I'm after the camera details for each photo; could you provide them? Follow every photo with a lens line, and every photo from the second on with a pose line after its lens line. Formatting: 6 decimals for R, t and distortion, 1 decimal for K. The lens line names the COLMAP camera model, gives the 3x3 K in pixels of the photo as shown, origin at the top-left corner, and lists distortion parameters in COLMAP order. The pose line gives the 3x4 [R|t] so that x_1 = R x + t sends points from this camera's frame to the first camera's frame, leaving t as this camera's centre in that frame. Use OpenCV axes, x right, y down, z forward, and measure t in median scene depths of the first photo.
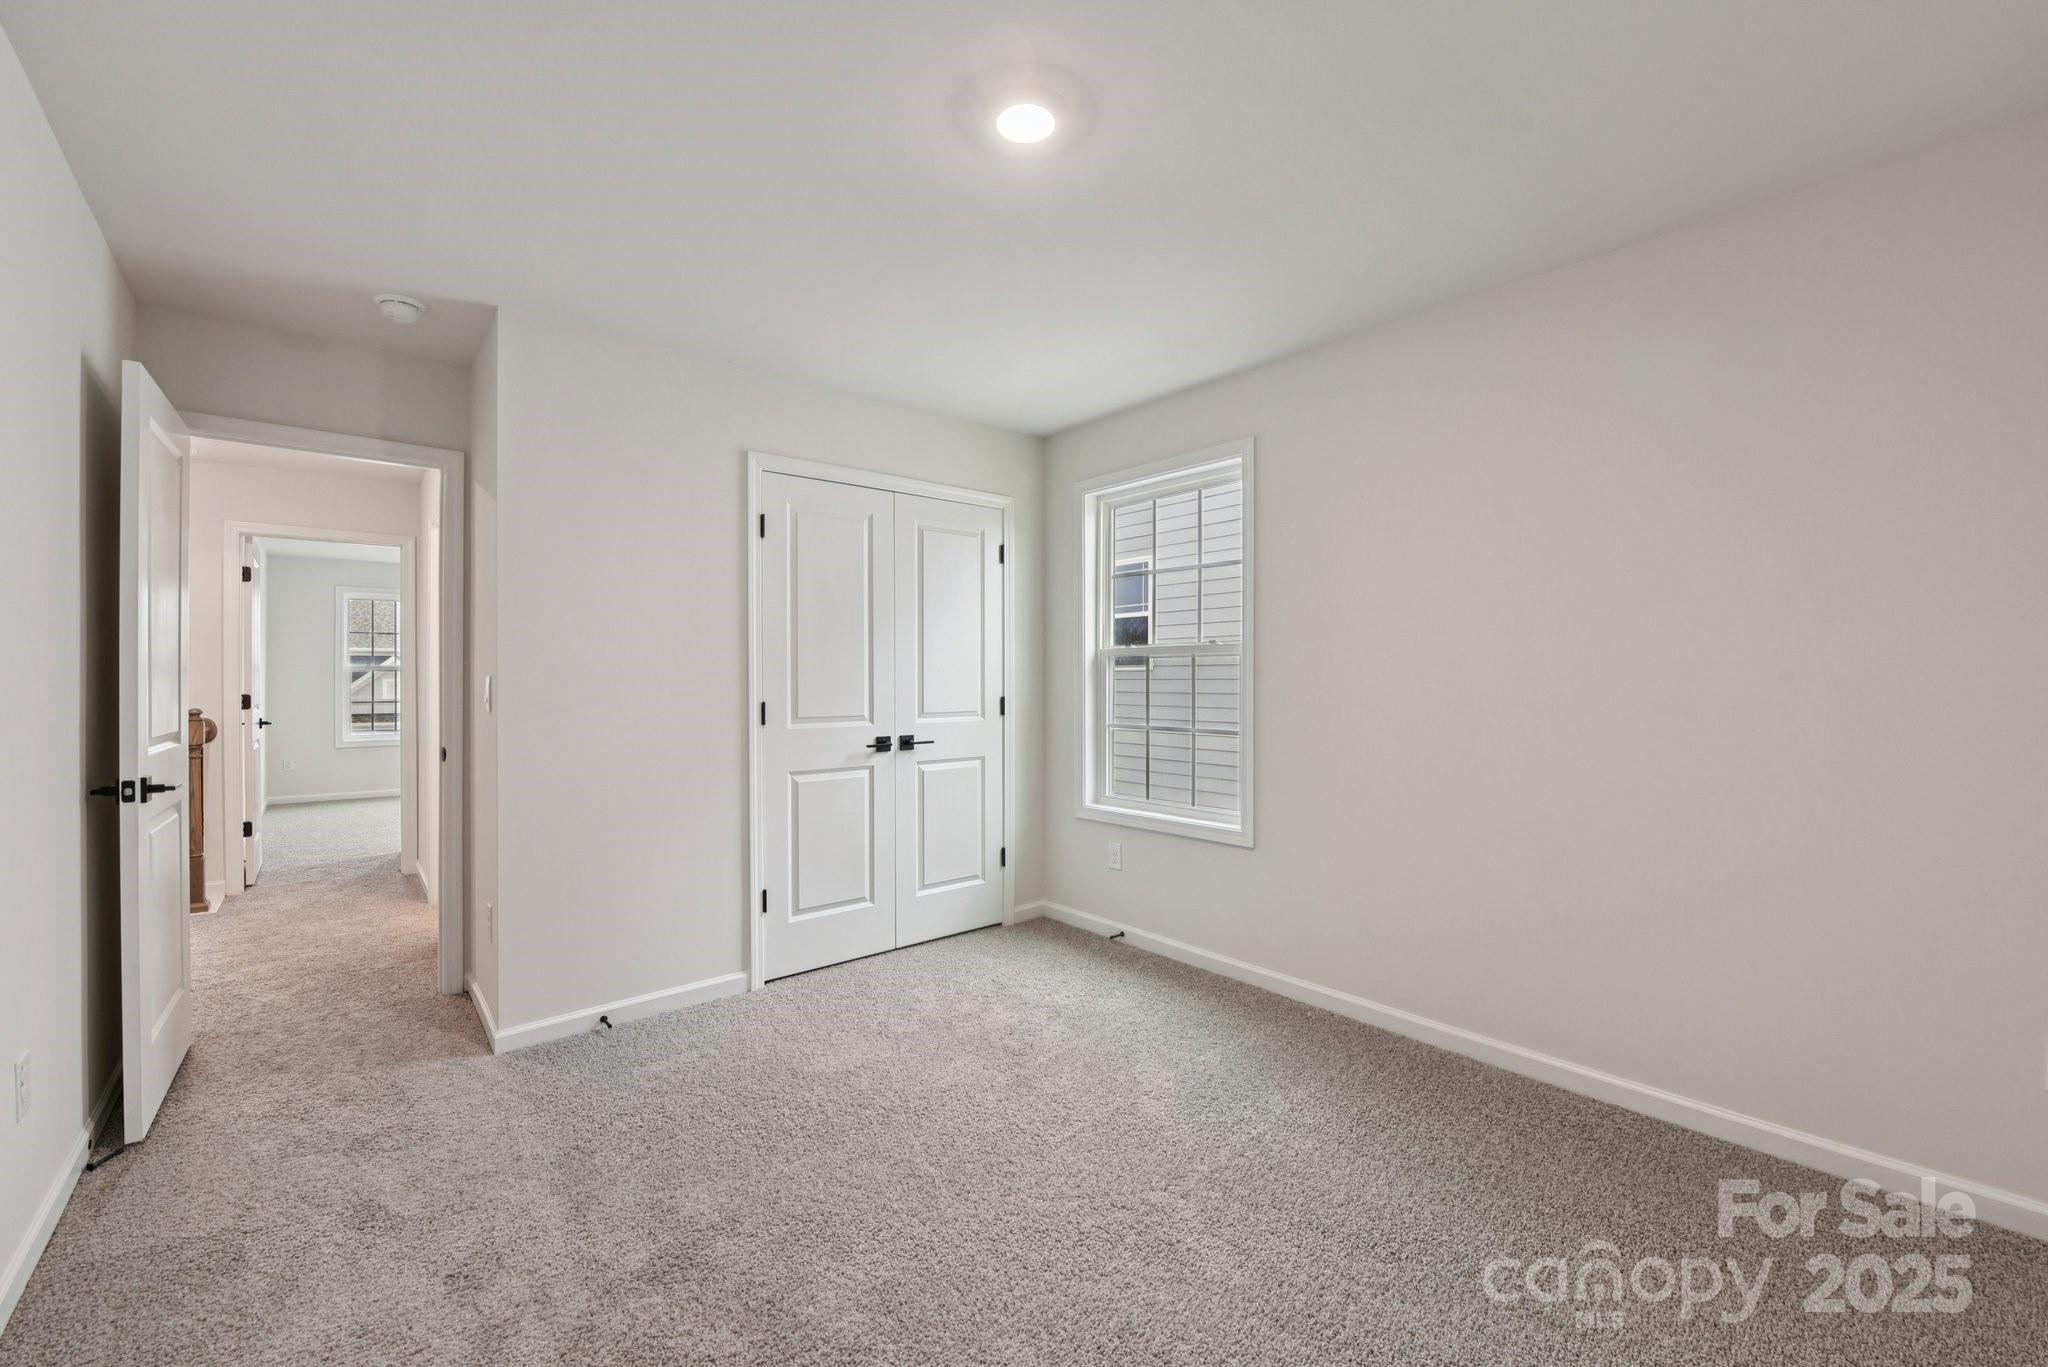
lens RADIAL K [[824.6, 0, 1012.0], [0, 824.6, 684.2], [0, 0, 1]] dist [0.000119, 0.000015]
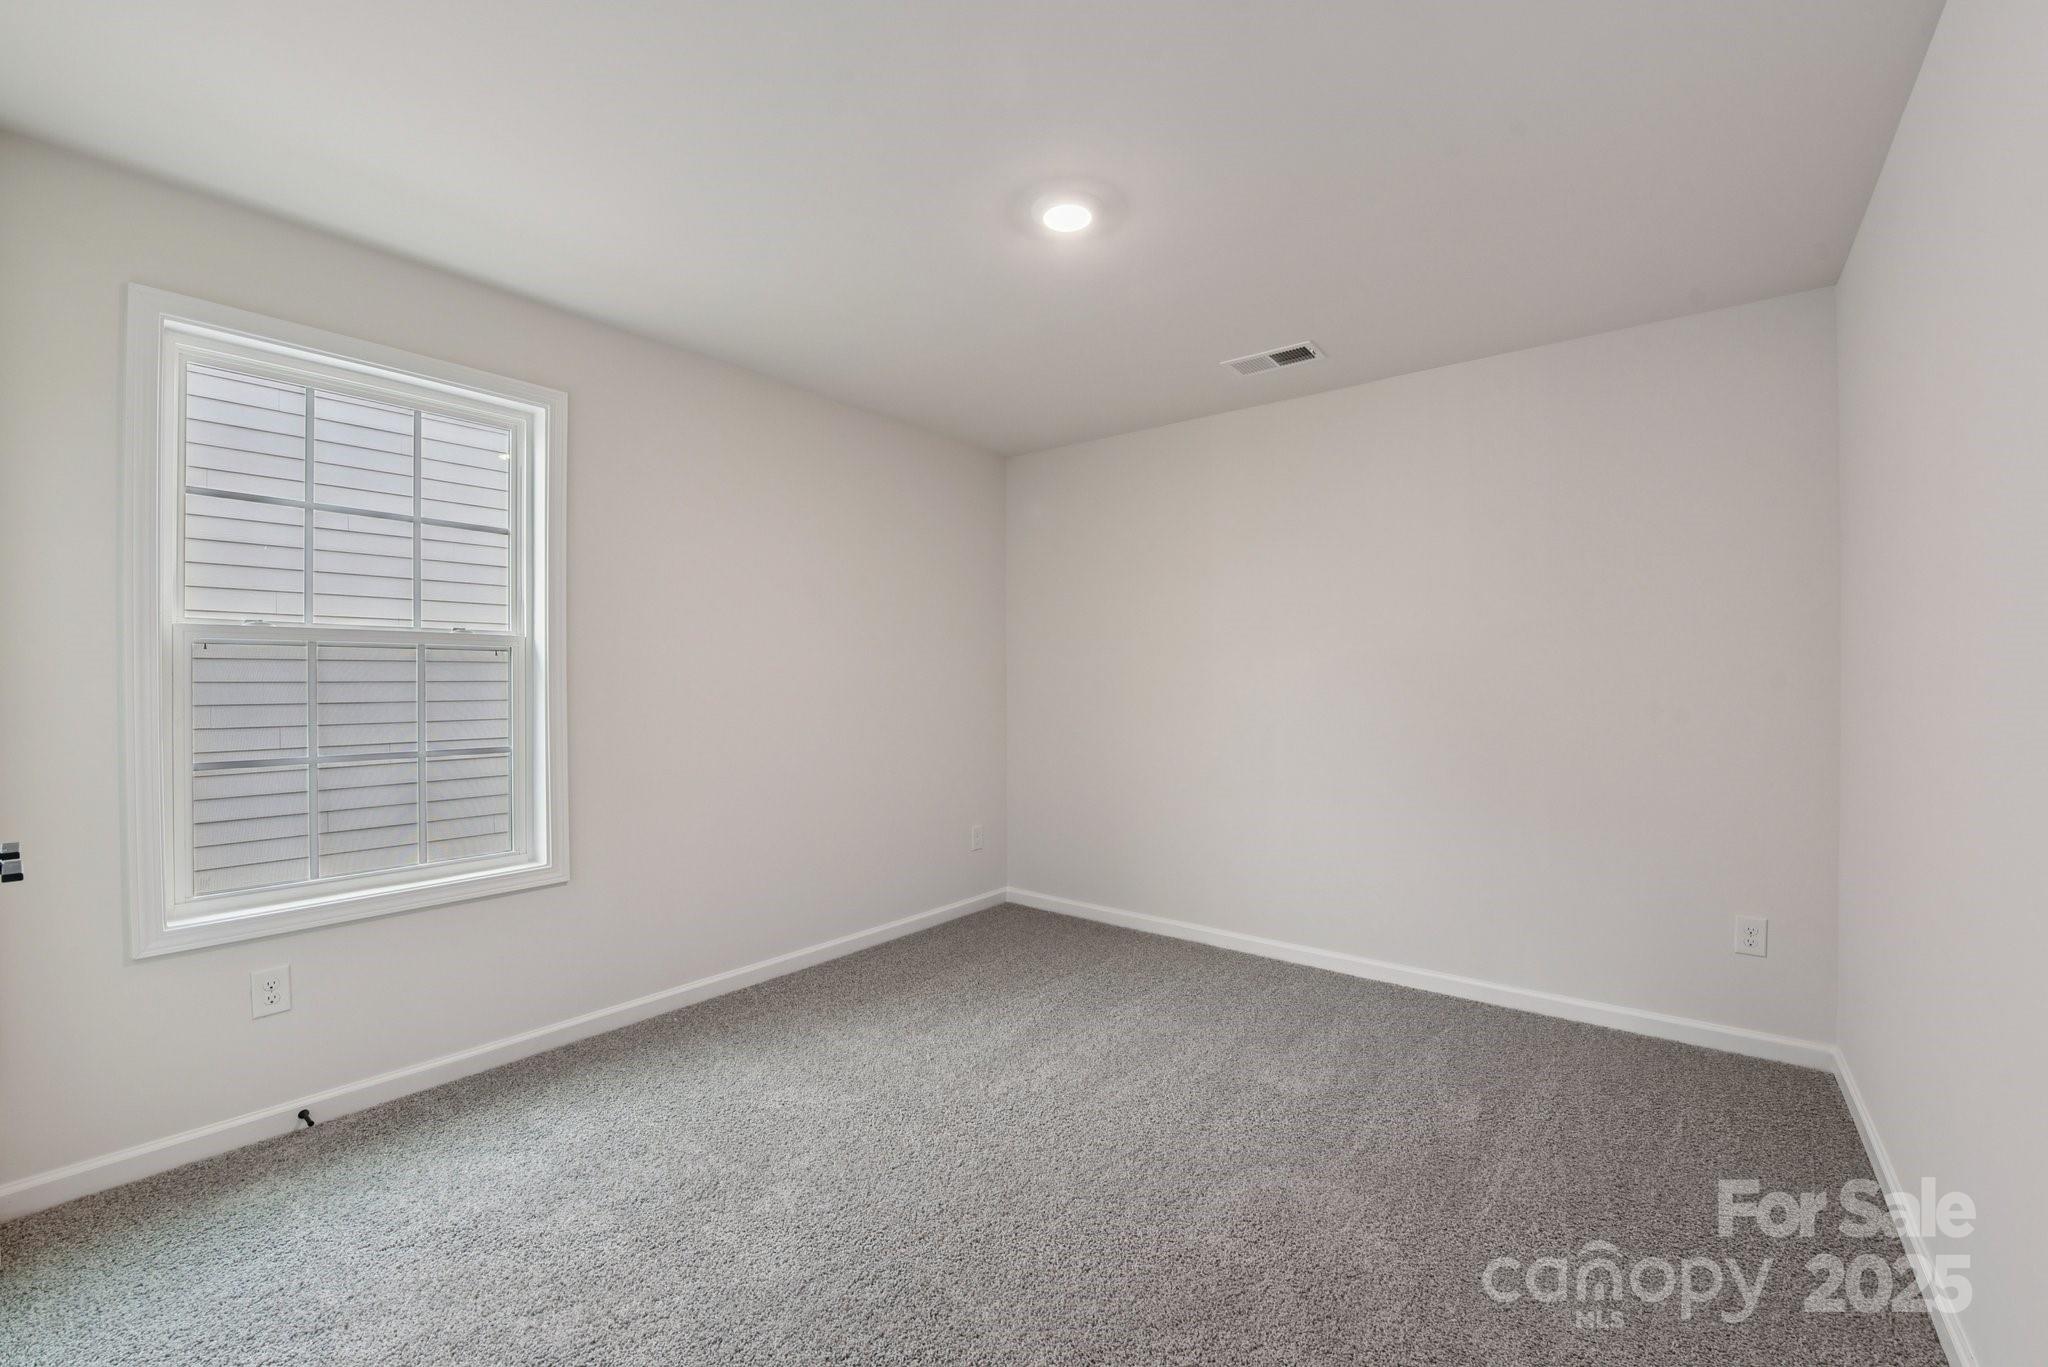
lens RADIAL K [[824.6, 0, 1012.0], [0, 824.6, 684.2], [0, 0, 1]] dist [0.000119, 0.000015]
pose [[-0.190145, -0.004553, 0.981745, -0.595190], [-0.002219, 0.999989, 0.004208, -0.007419], [-0.981753, -0.001378, -0.190153, 0.681007]]
